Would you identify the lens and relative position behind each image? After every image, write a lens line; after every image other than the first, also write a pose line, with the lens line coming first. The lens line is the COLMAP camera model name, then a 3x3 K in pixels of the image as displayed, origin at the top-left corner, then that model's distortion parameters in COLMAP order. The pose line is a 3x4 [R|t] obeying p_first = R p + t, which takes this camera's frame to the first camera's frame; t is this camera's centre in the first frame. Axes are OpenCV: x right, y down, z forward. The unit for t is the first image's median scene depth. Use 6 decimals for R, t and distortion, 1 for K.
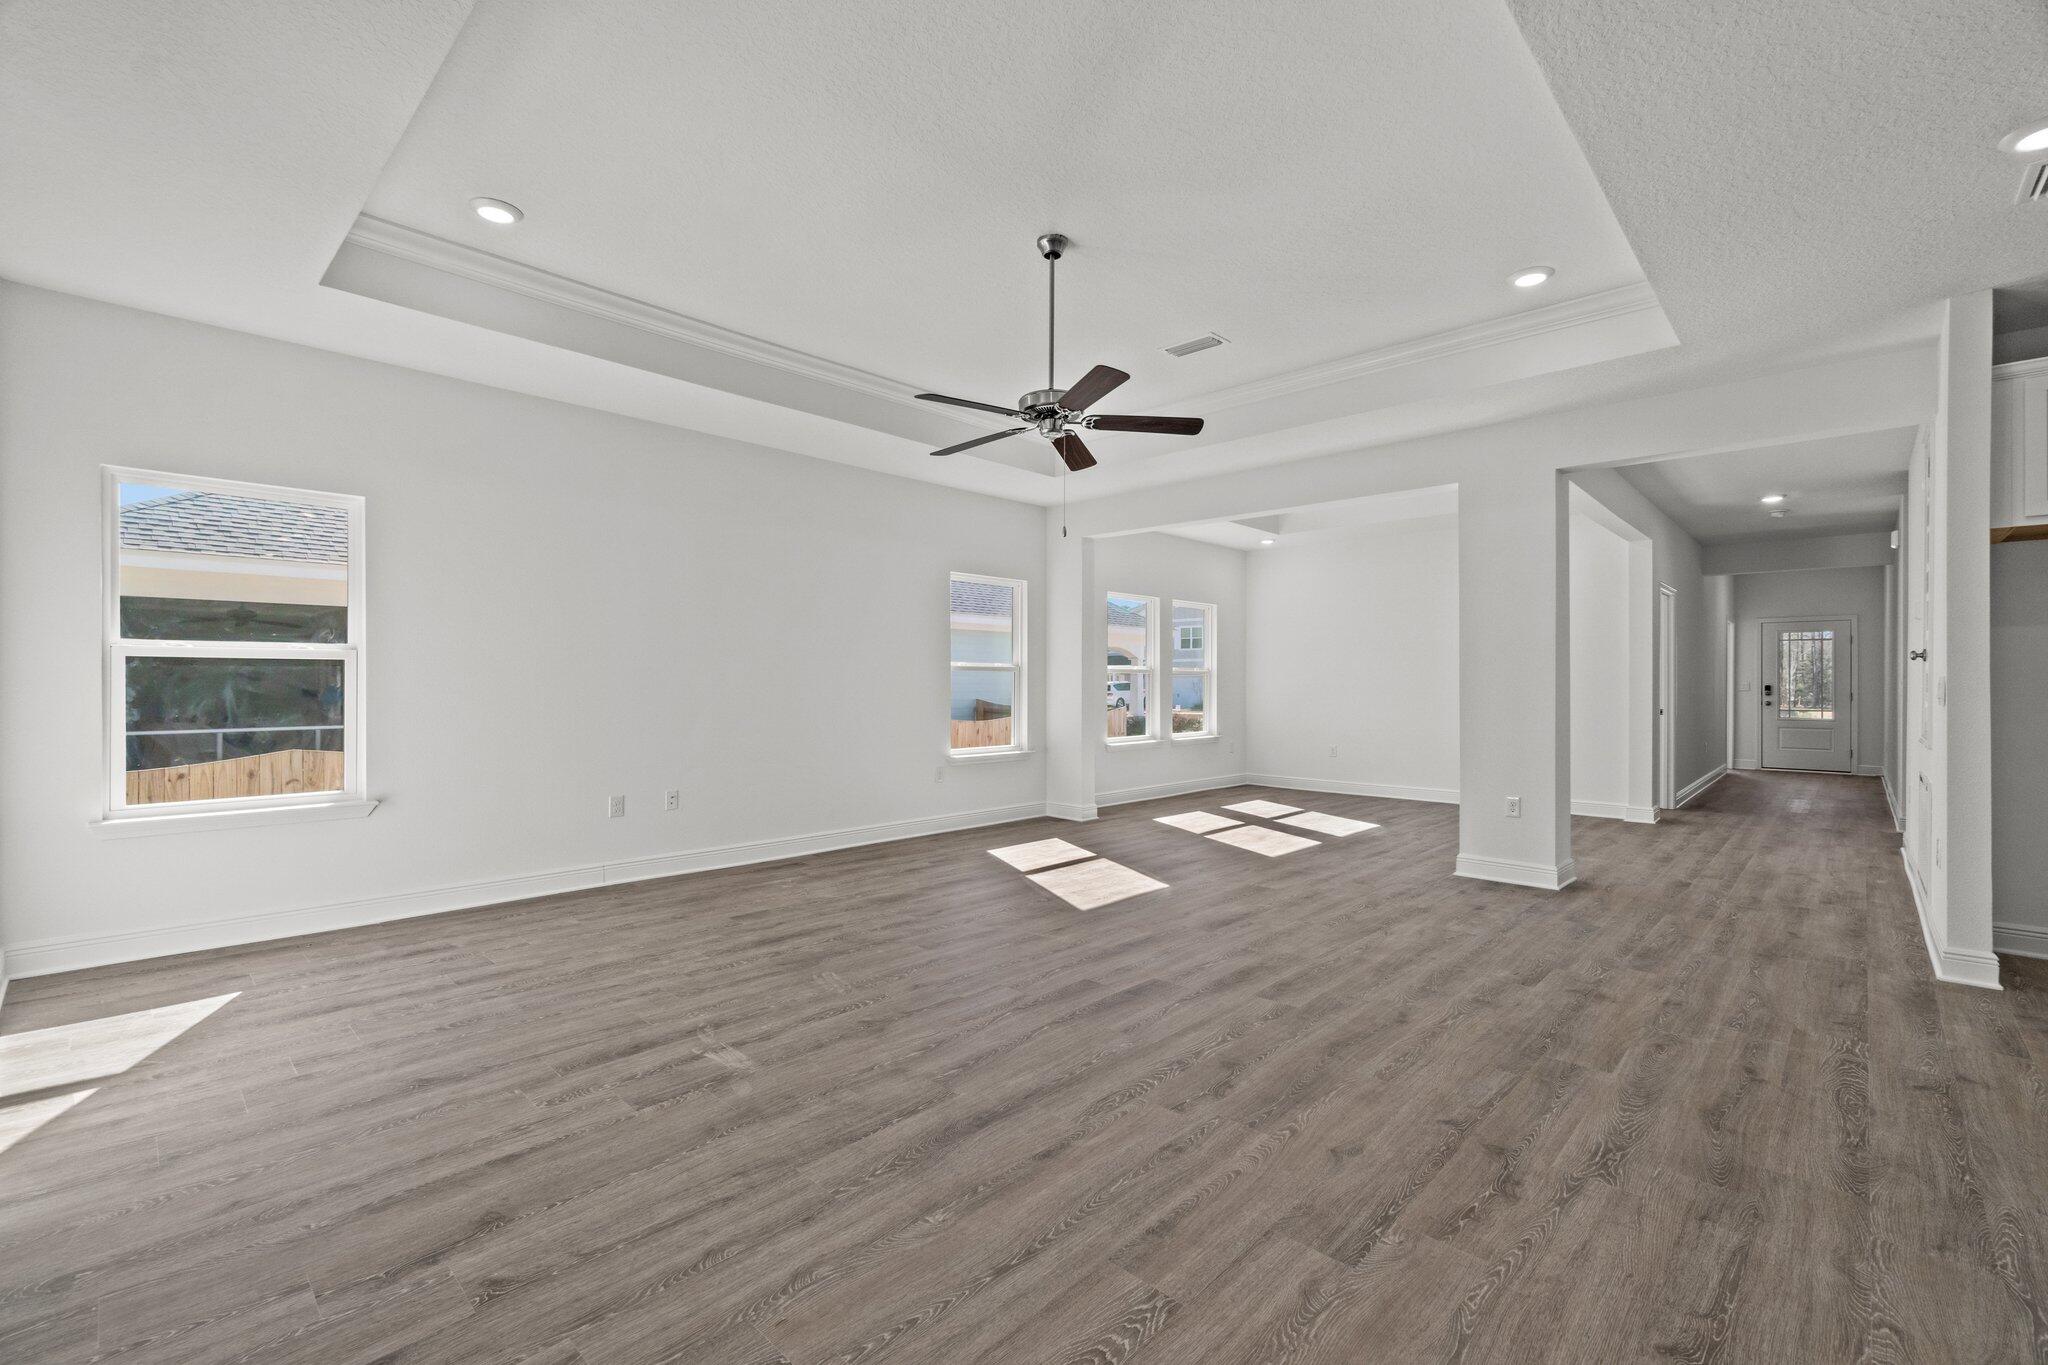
lens RADIAL K [[879.4, 0, 1024.0], [0, 879.4, 682.5], [0, 0, 1]] dist [-0.000142, 0.000618]
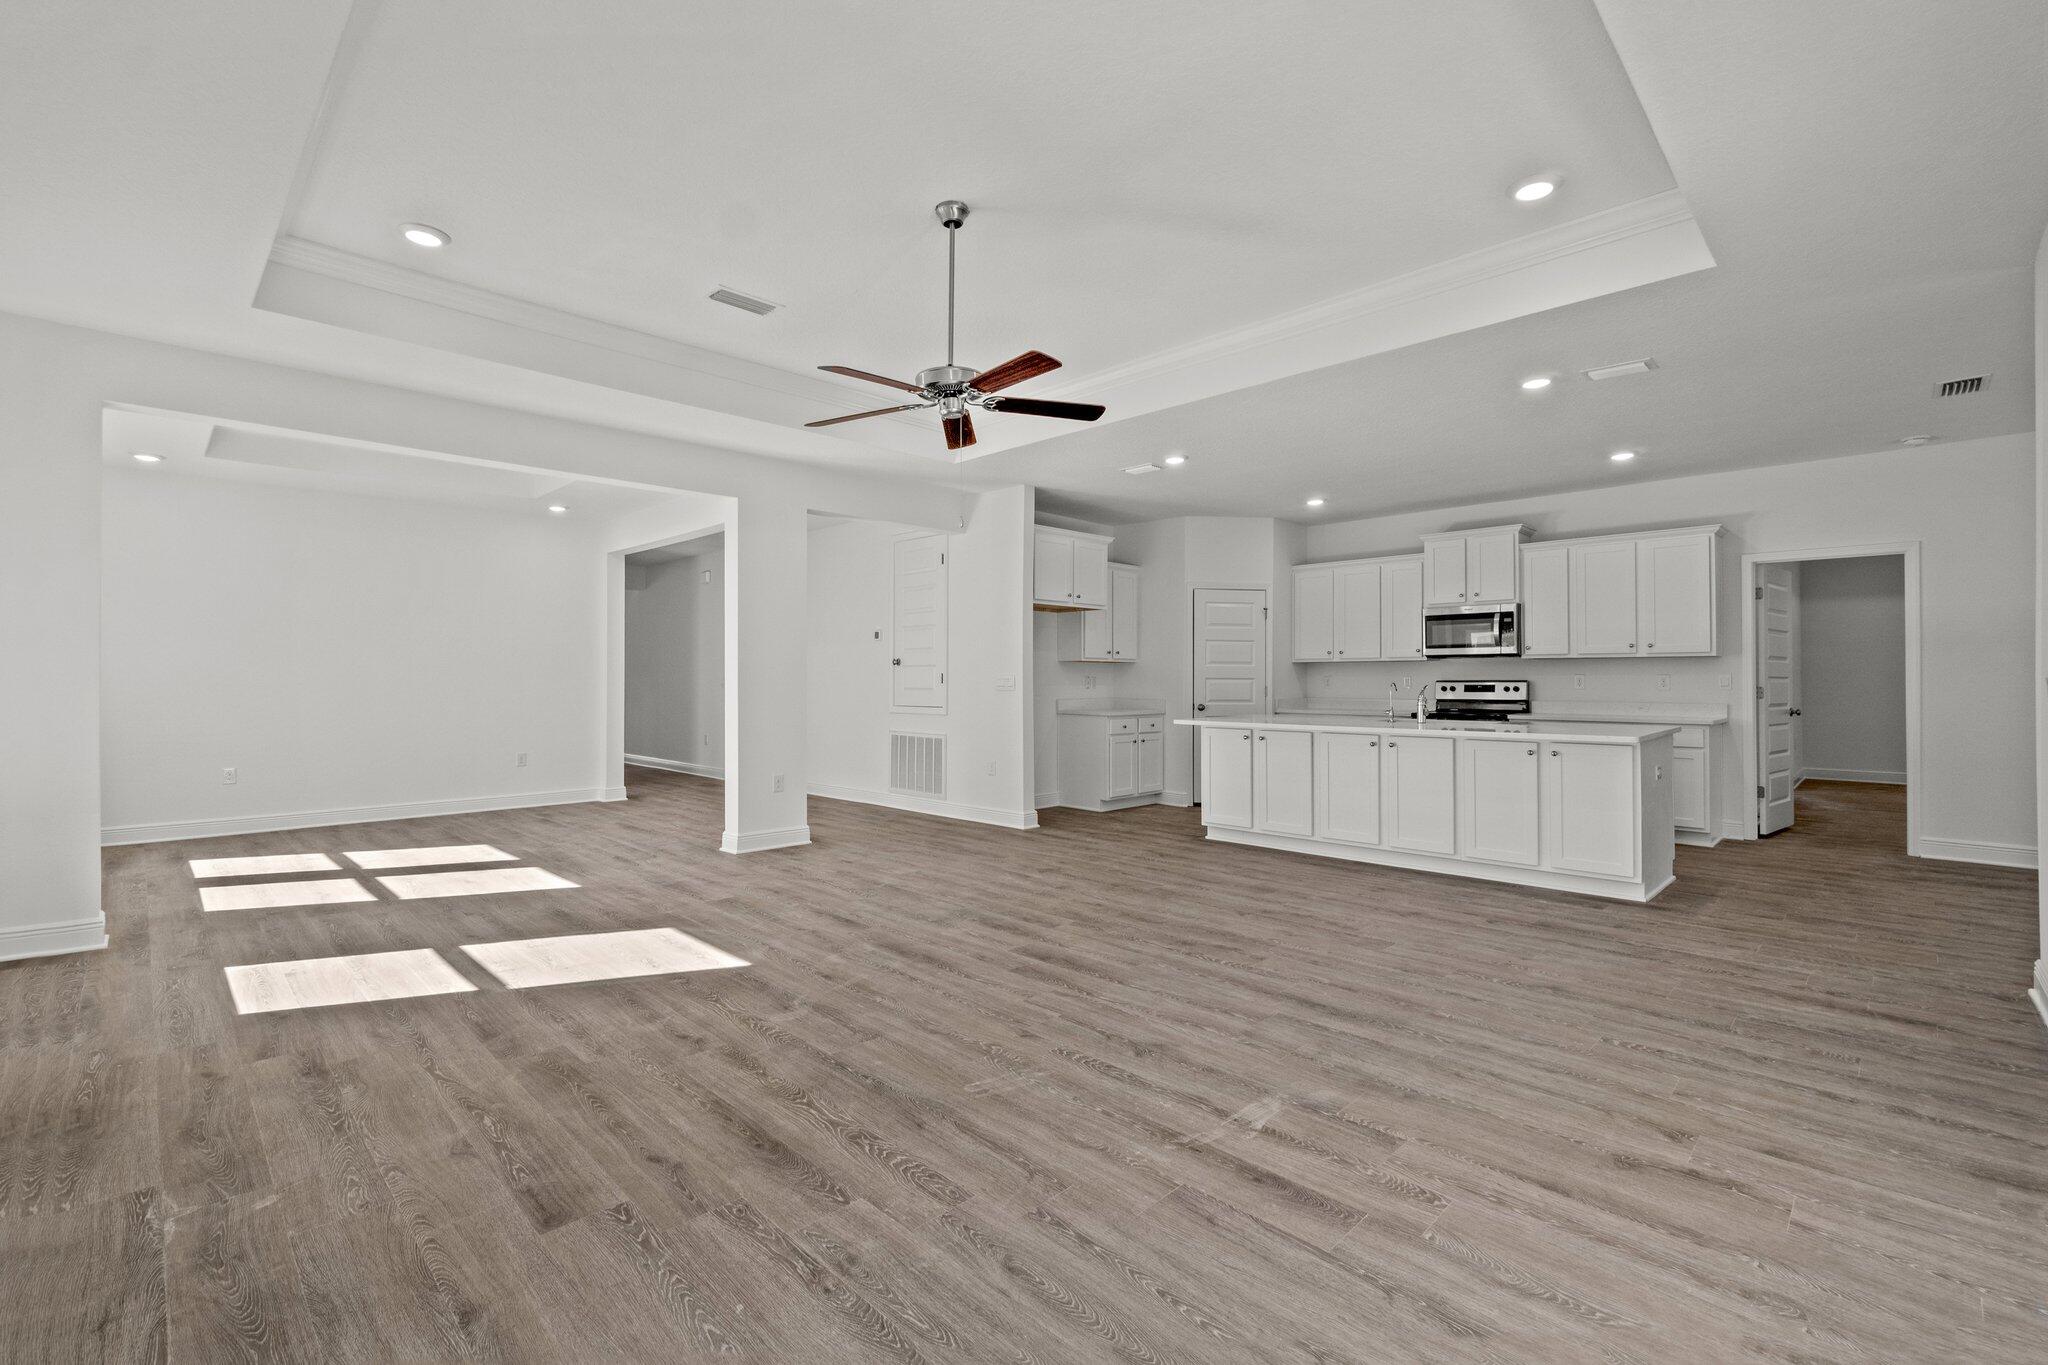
lens RADIAL K [[908.0, 0, 1028.7], [0, 908.0, 669.8], [0, 0, 1]] dist [0.000268, 0.000090]
pose [[0.031724, 0.008336, 0.999462, -0.896309], [-0.001446, 0.999965, -0.008294, -0.001773], [-0.999496, -0.001182, 0.031735, 0.822345]]
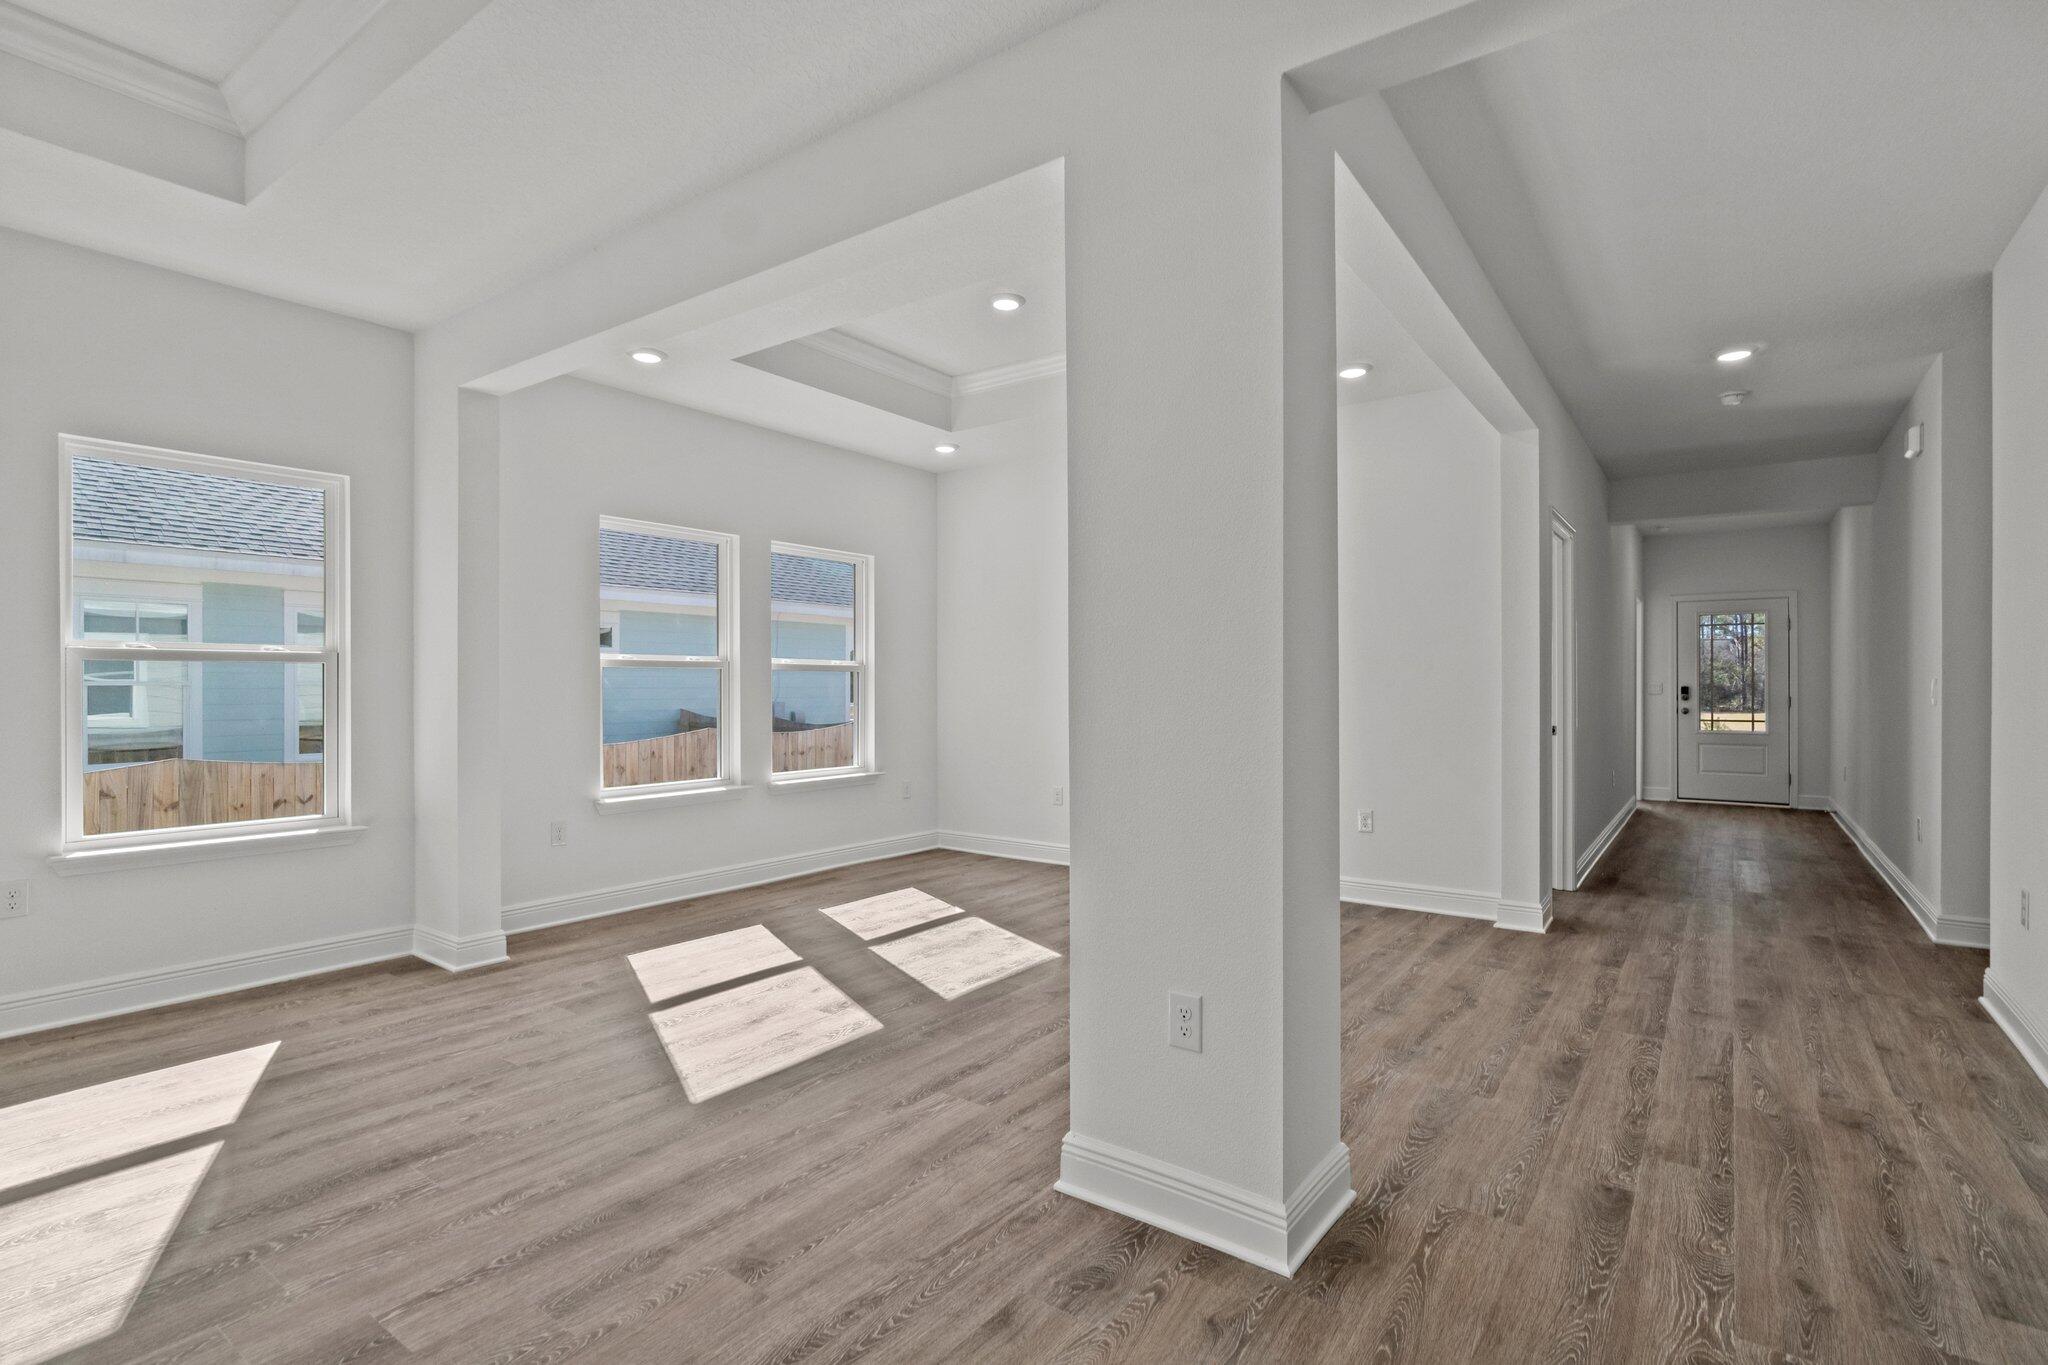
lens RADIAL K [[984.9, 0, 1024.0], [0, 984.9, 682.5], [0, 0, 1]] dist [0.000696, -0.000210]
pose [[0.990729, -0.001619, 0.135844, 0.583106], [0.001873, 0.999997, -0.001739, 0.000866], [-0.135841, 0.001977, 0.990729, 0.812568]]
